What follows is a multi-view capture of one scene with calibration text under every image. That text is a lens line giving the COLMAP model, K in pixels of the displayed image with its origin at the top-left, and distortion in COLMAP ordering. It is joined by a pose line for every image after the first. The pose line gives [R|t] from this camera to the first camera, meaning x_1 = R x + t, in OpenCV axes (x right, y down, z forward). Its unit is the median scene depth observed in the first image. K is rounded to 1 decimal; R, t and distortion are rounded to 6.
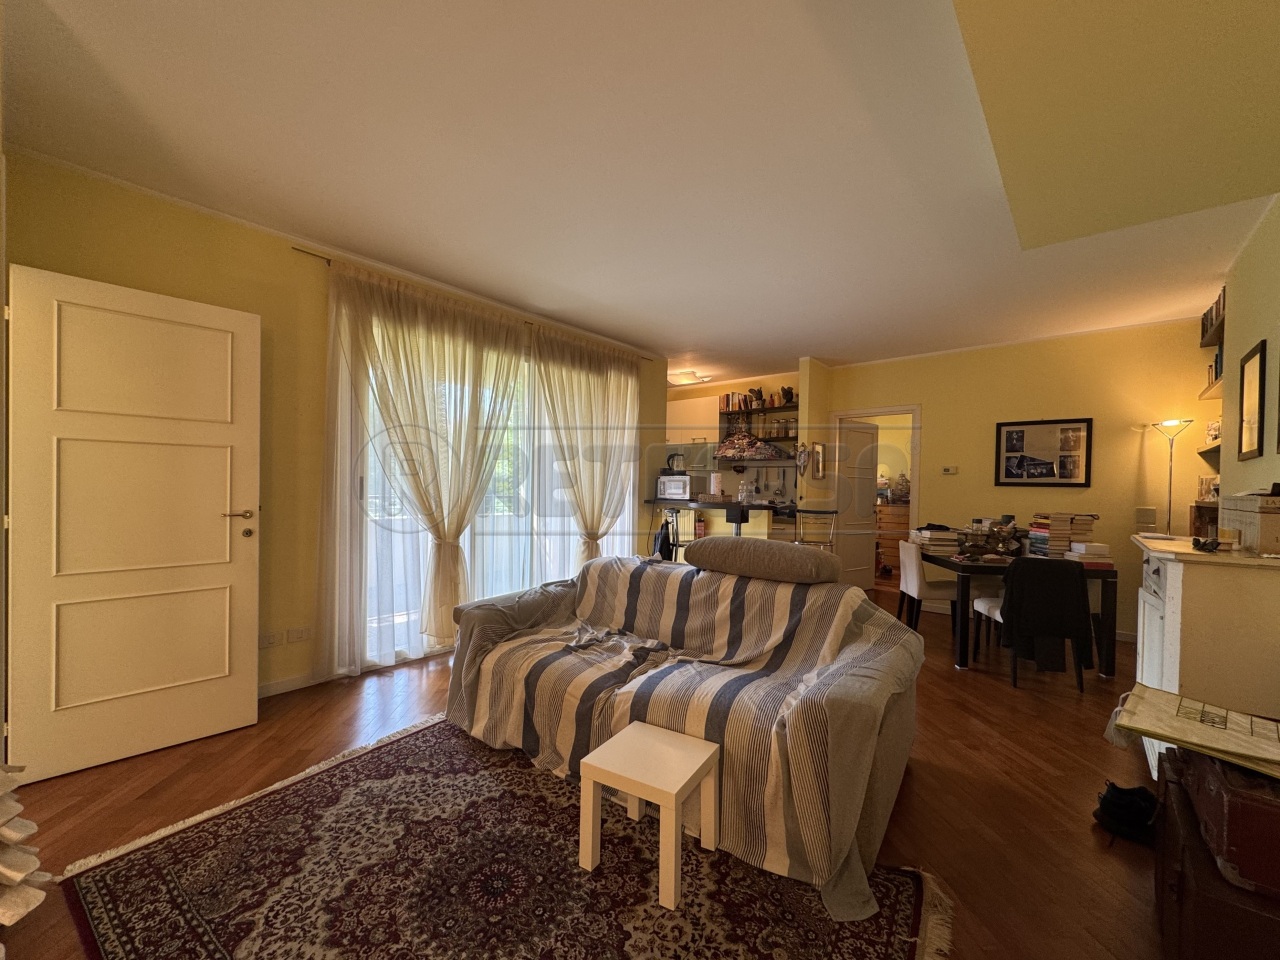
lens RADIAL K [[512.4, 0, 643.5], [0, 512.4, 478.6], [0, 0, 1]] dist [-0.001200, 0.000757]
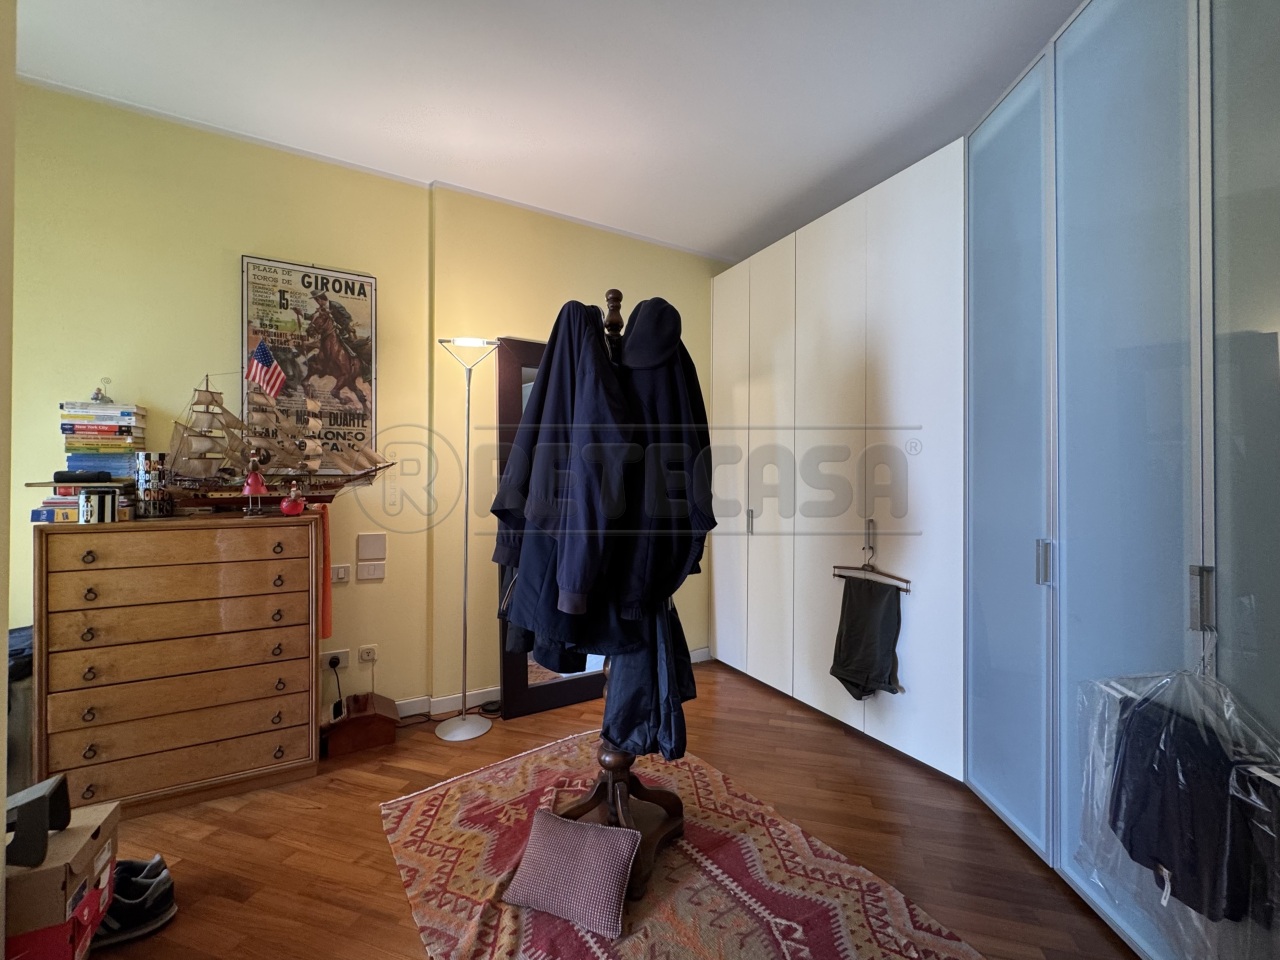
lens RADIAL K [[517.2, 0, 640.0], [0, 517.2, 480.0], [0, 0, 1]] dist [-0.001295, 0.000153]
pose [[0.340675, -0.017744, 0.940014, 0.893958], [-0.013929, 0.999617, 0.023917, 0.063350], [-0.940078, -0.021242, 0.340297, 1.877777]]
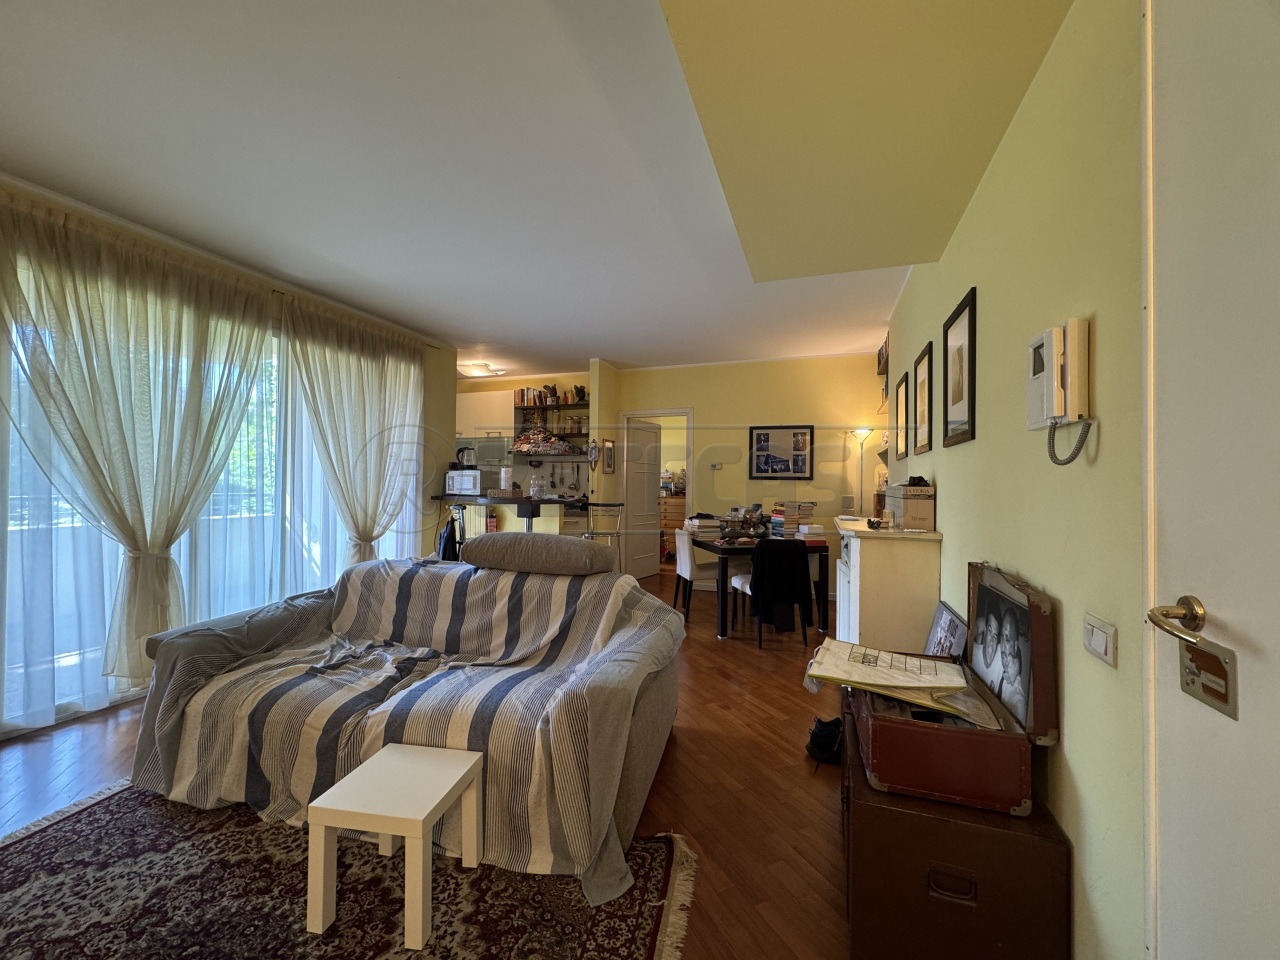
lens RADIAL K [[502.1, 0, 639.0], [0, 502.1, 462.2], [0, 0, 1]] dist [-0.000533, 0.000468]
pose [[0.933251, 0.007419, 0.359147, 0.047429], [0.000325, 0.999769, -0.021497, -0.000820], [-0.359224, 0.020179, 0.933033, 0.006895]]
